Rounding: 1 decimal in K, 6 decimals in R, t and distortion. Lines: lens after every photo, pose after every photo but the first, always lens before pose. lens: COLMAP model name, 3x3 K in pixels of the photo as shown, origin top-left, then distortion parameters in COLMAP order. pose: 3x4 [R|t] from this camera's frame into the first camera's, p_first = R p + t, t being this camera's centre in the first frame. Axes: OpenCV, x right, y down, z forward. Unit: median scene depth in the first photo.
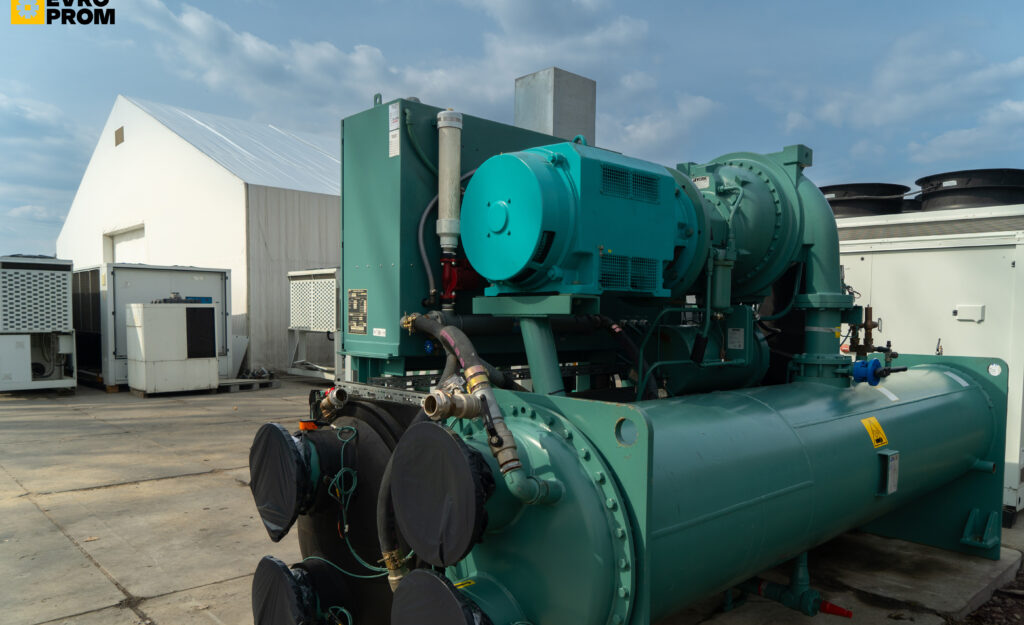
lens RADIAL K [[721.5, 0, 546.3], [0, 721.5, 351.9], [0, 0, 1]] dist [-0.030040, 0.000049]
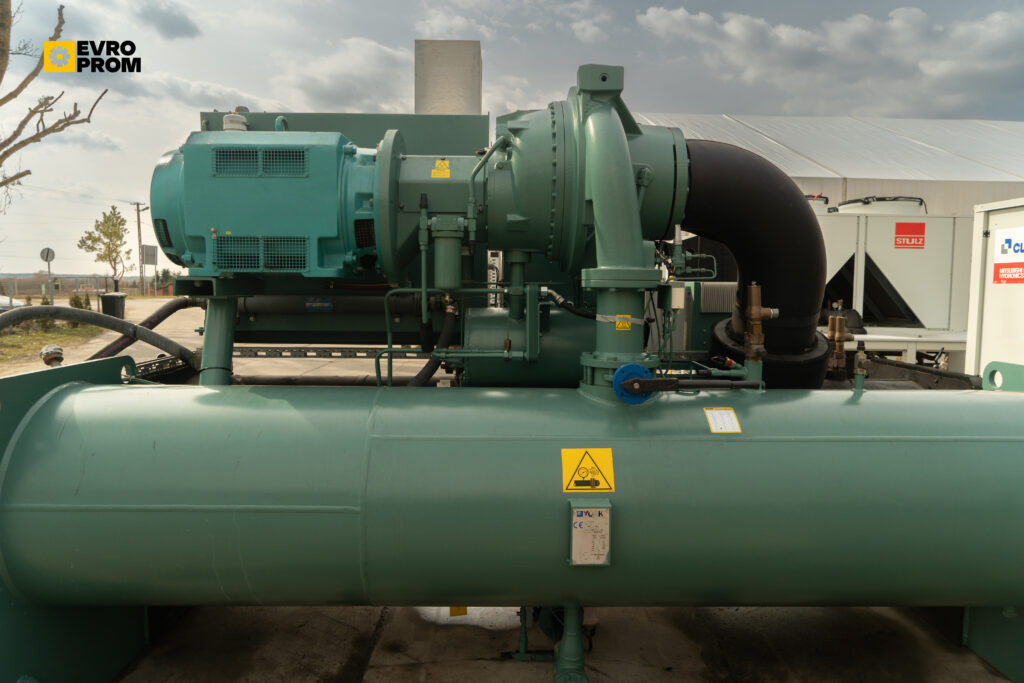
lens RADIAL K [[676.7, 0, 520.2], [0, 676.7, 329.4], [0, 0, 1]] dist [-0.021768, 0.010899]
pose [[0.729102, 0.043223, -0.683038, 0.902742], [-0.038109, 0.999019, 0.022539, -0.036678], [0.683343, 0.009597, 0.730035, 0.520020]]
